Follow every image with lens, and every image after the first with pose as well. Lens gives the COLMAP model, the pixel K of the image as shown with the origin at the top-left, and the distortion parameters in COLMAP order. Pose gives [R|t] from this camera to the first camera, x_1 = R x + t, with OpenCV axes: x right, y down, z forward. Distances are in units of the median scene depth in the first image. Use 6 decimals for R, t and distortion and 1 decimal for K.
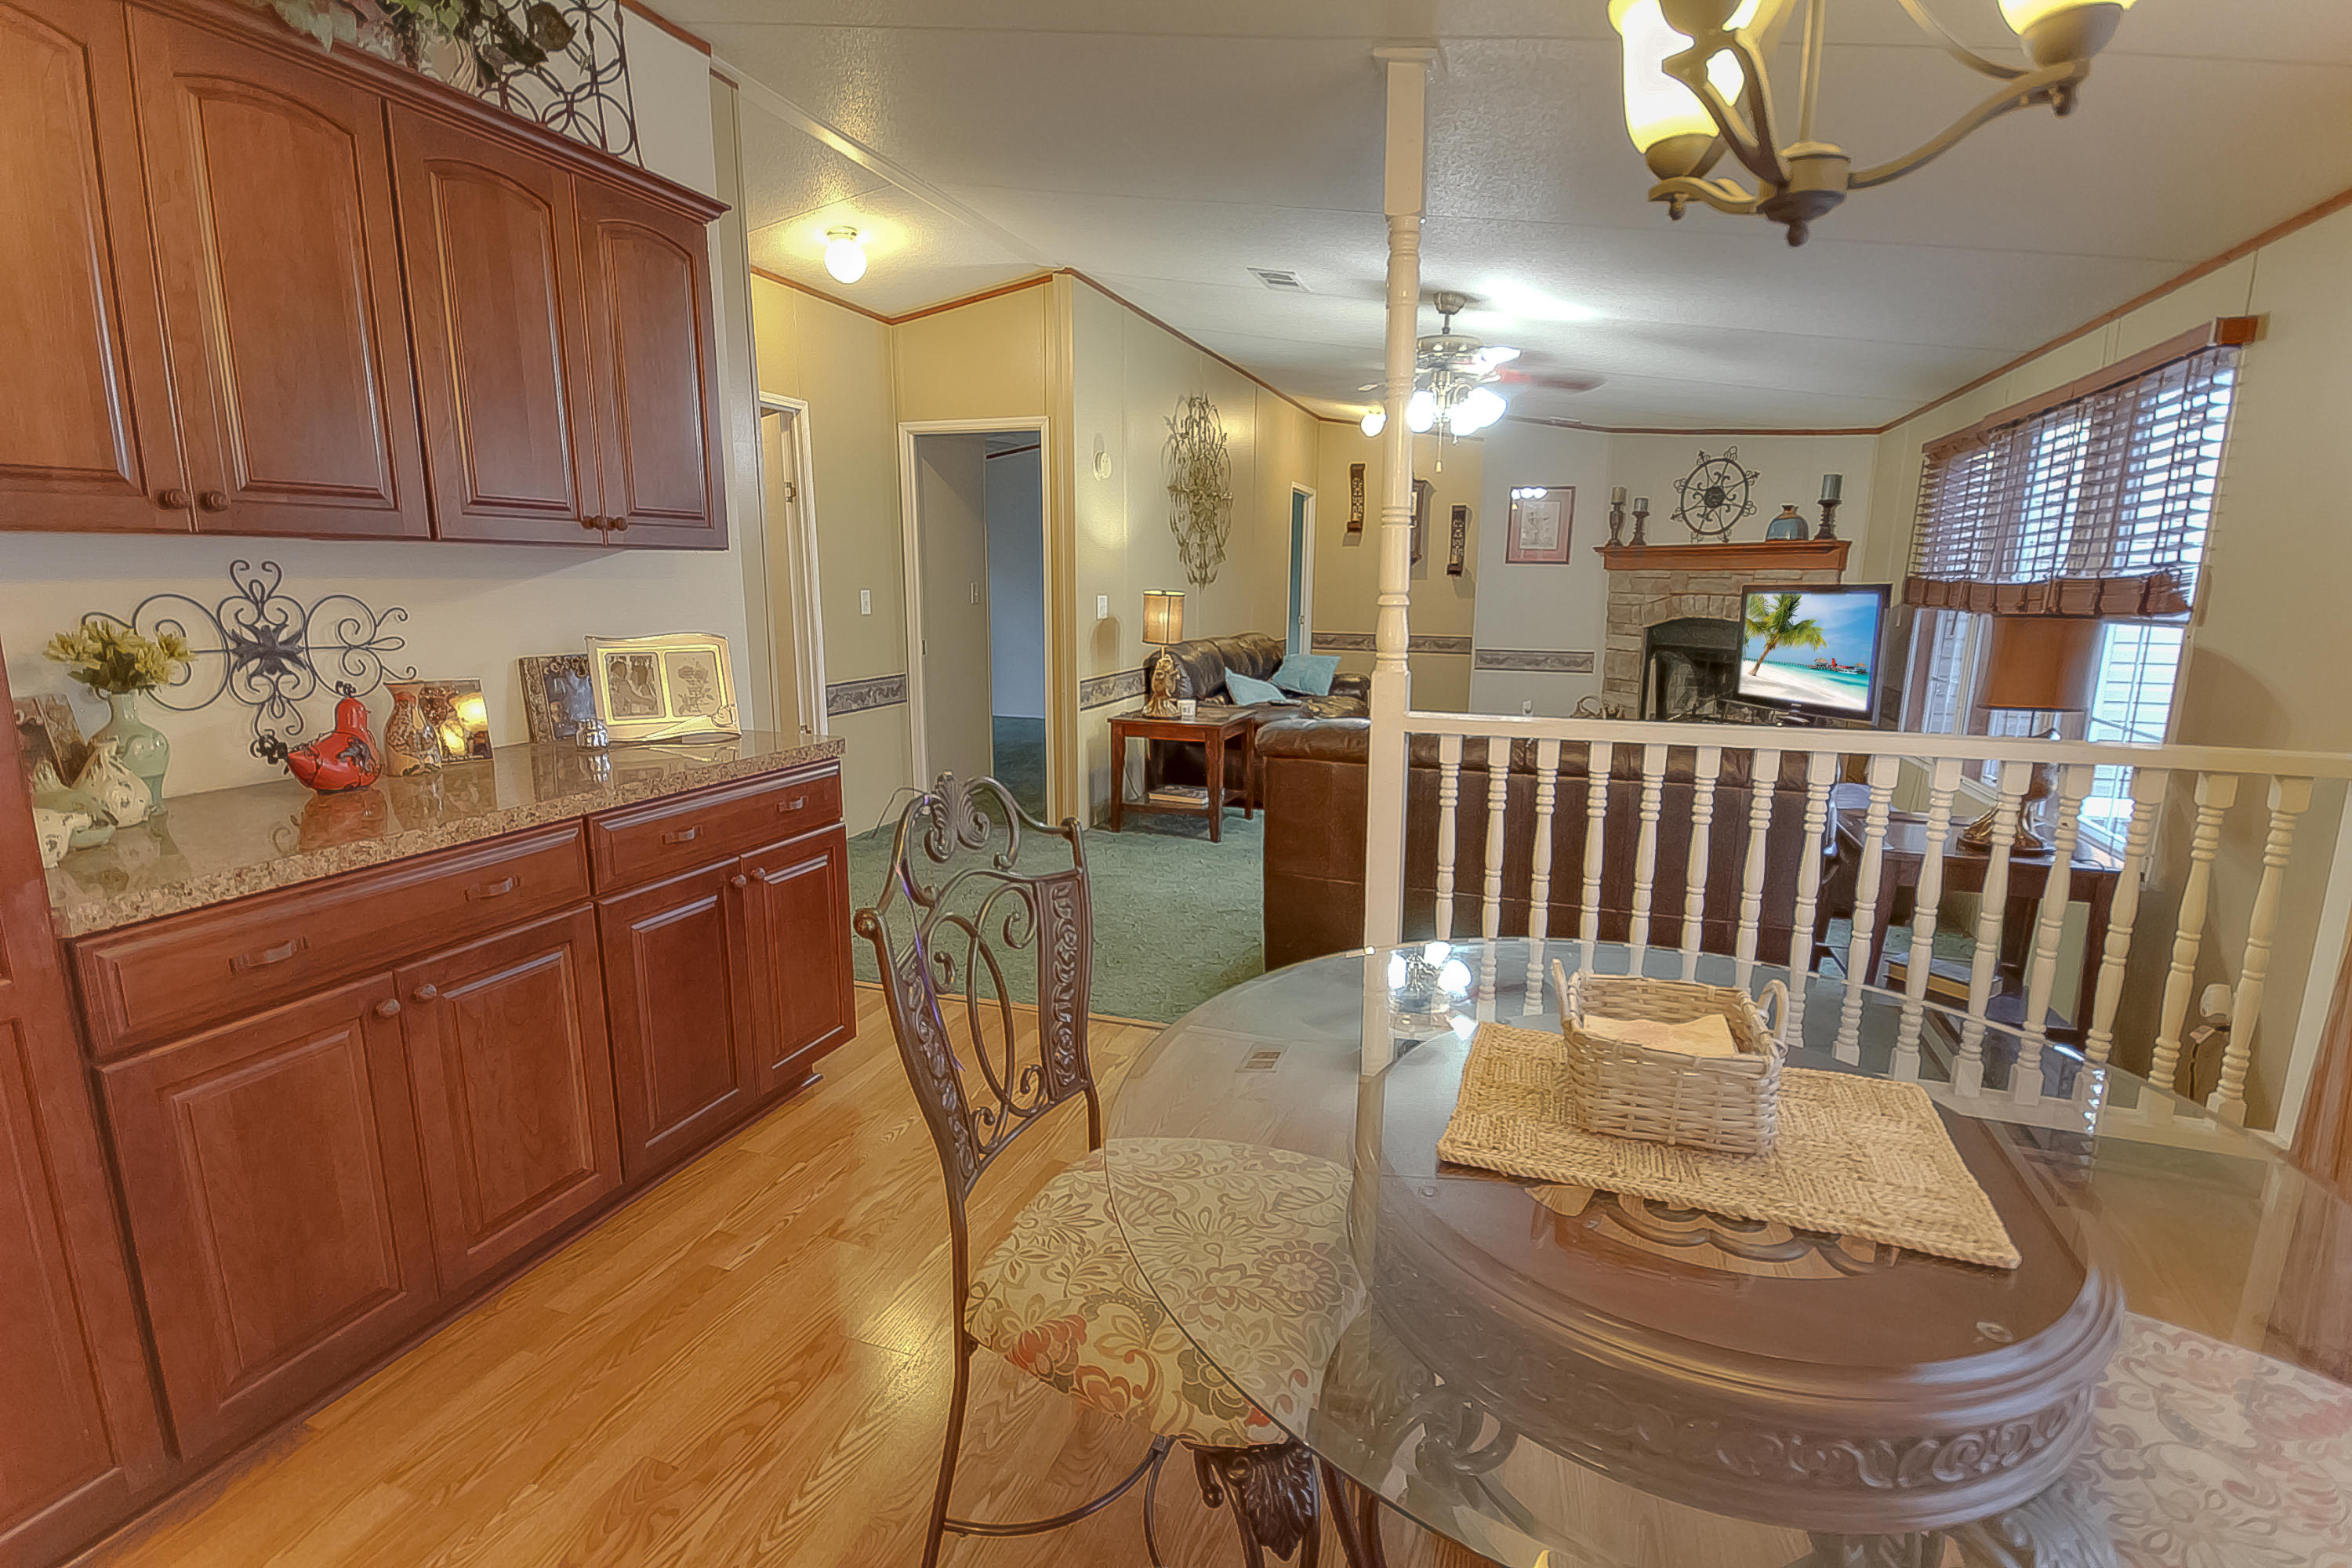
lens RADIAL K [[1073.4, 0, 1198.4], [0, 1073.4, 785.9], [0, 0, 1]] dist [-0.009187, -0.001733]
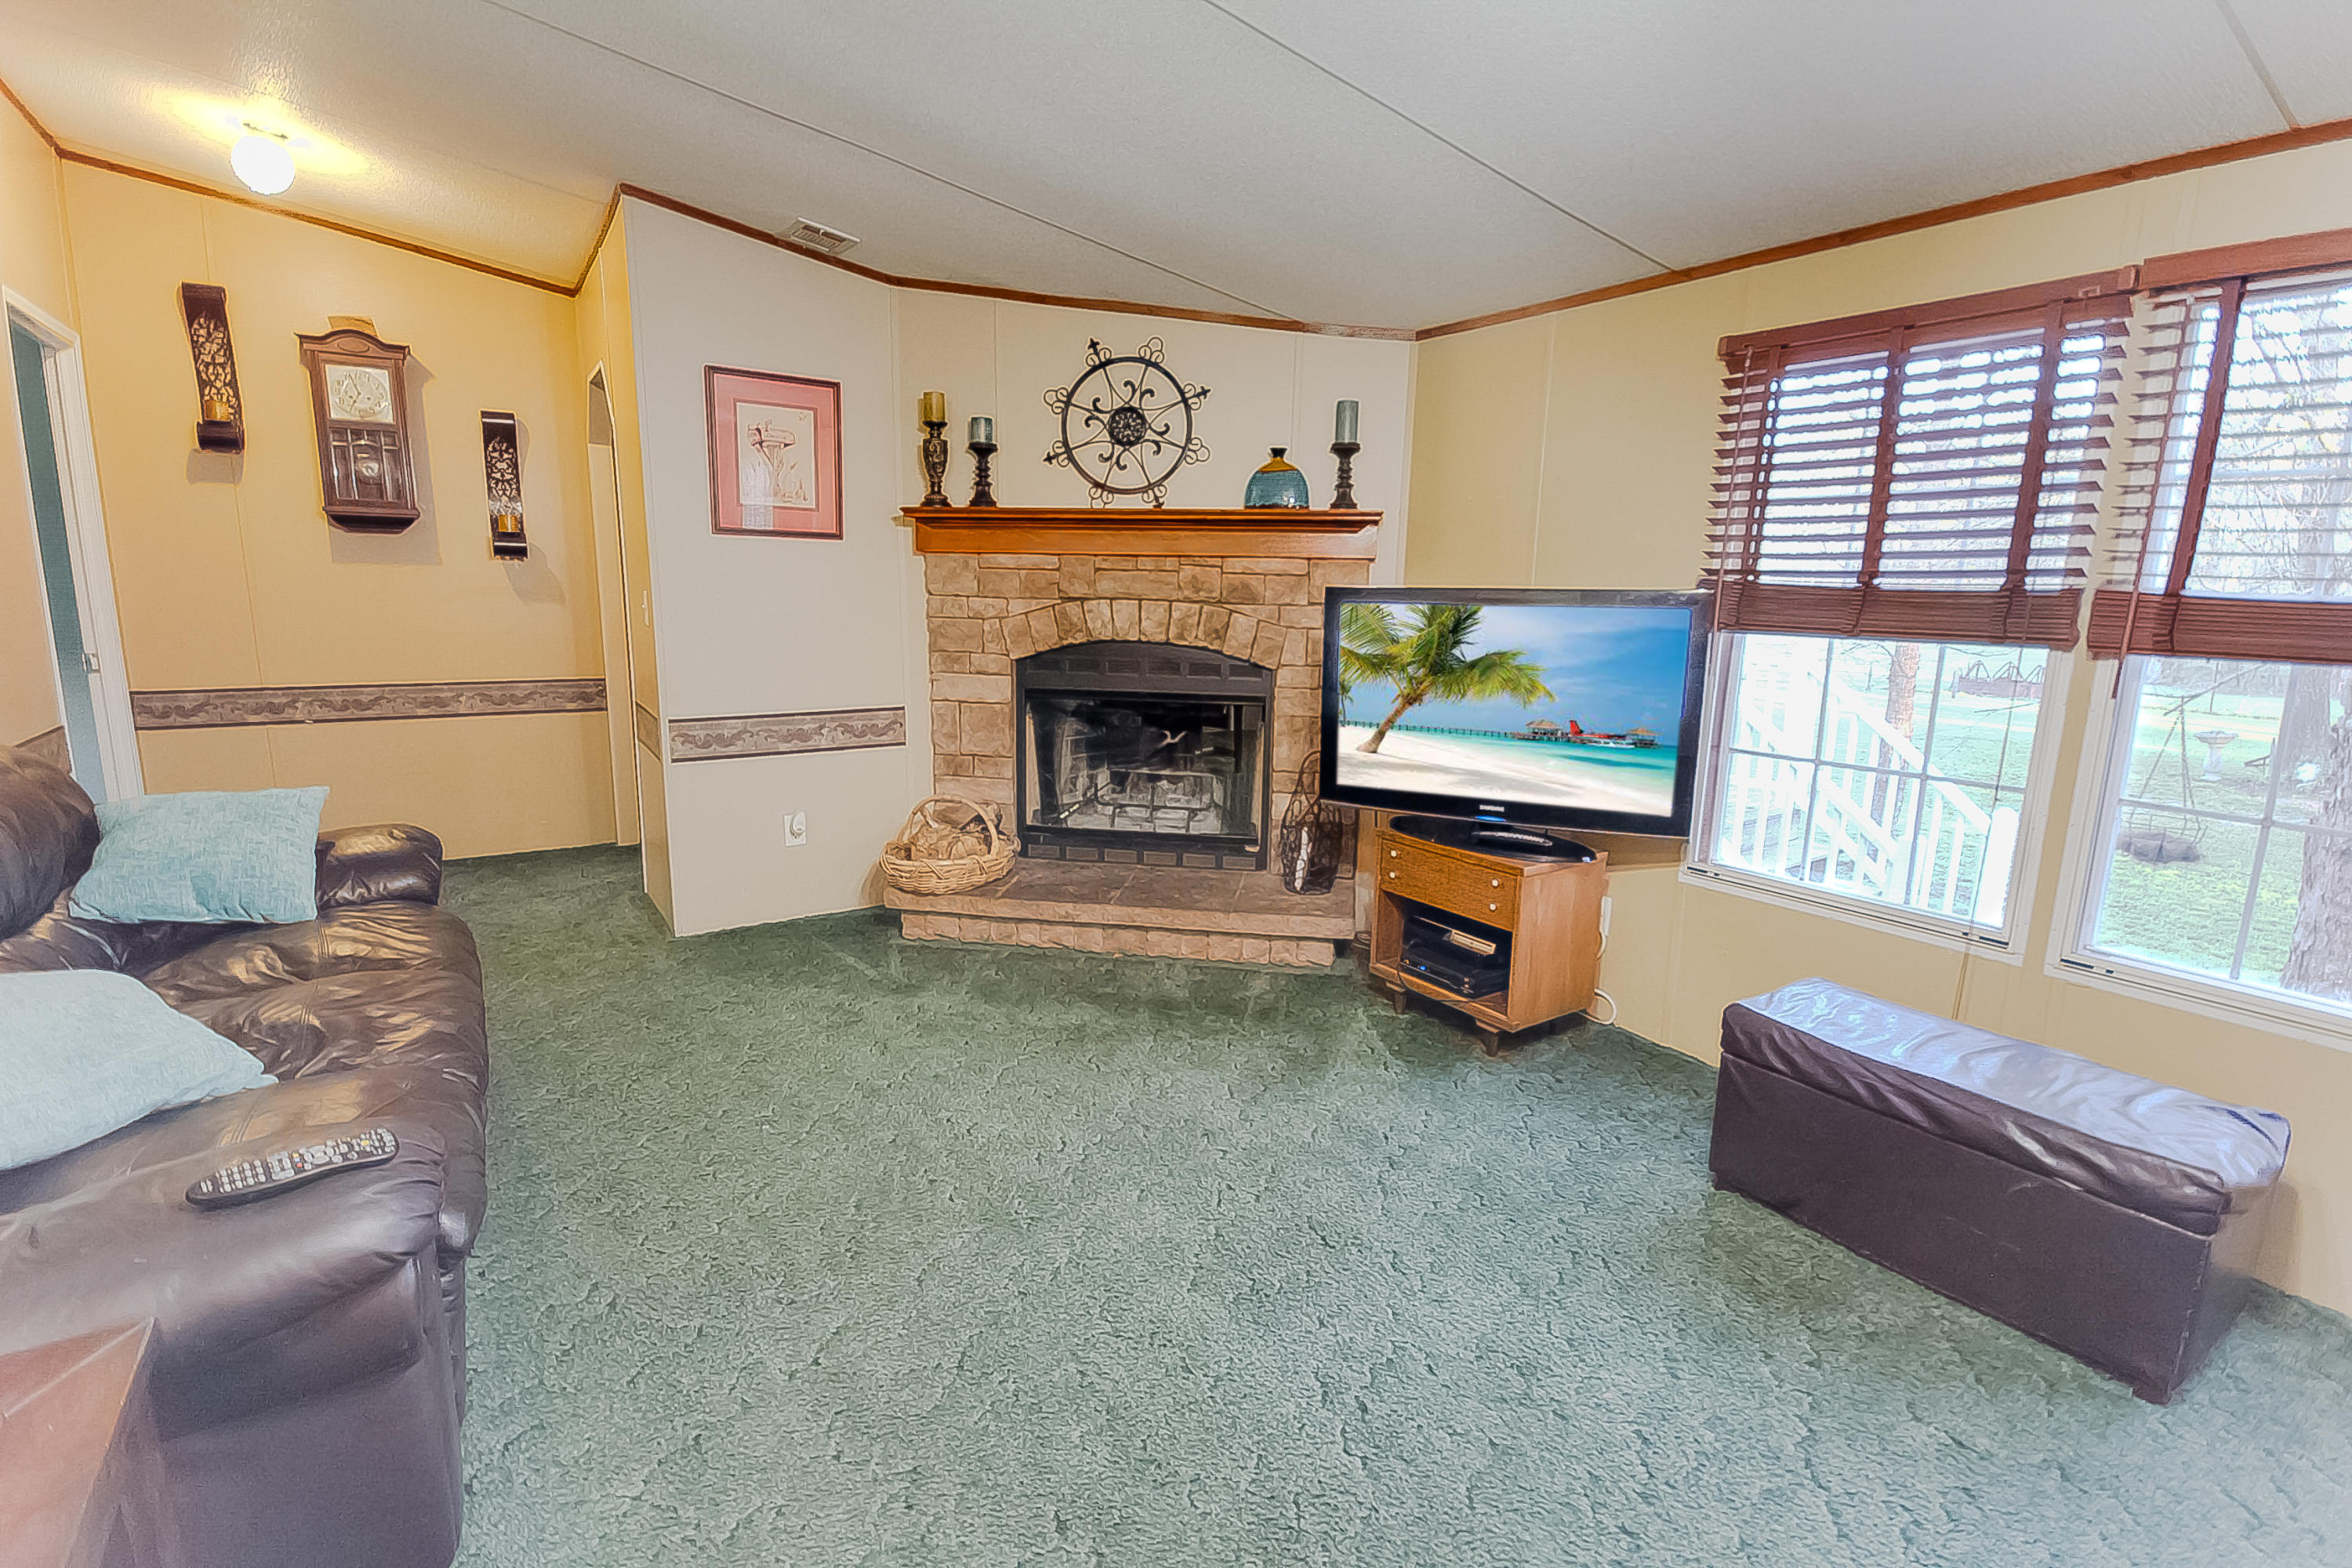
lens RADIAL K [[1073.4, 0, 1188.5], [0, 1073.4, 783.8], [0, 0, 1]] dist [-0.009187, -0.001733]
pose [[0.589441, -0.142745, 0.795100, 0.033161], [0.136959, 0.987674, 0.075784, -0.156017], [-0.796117, 0.064226, 0.601725, 0.824613]]
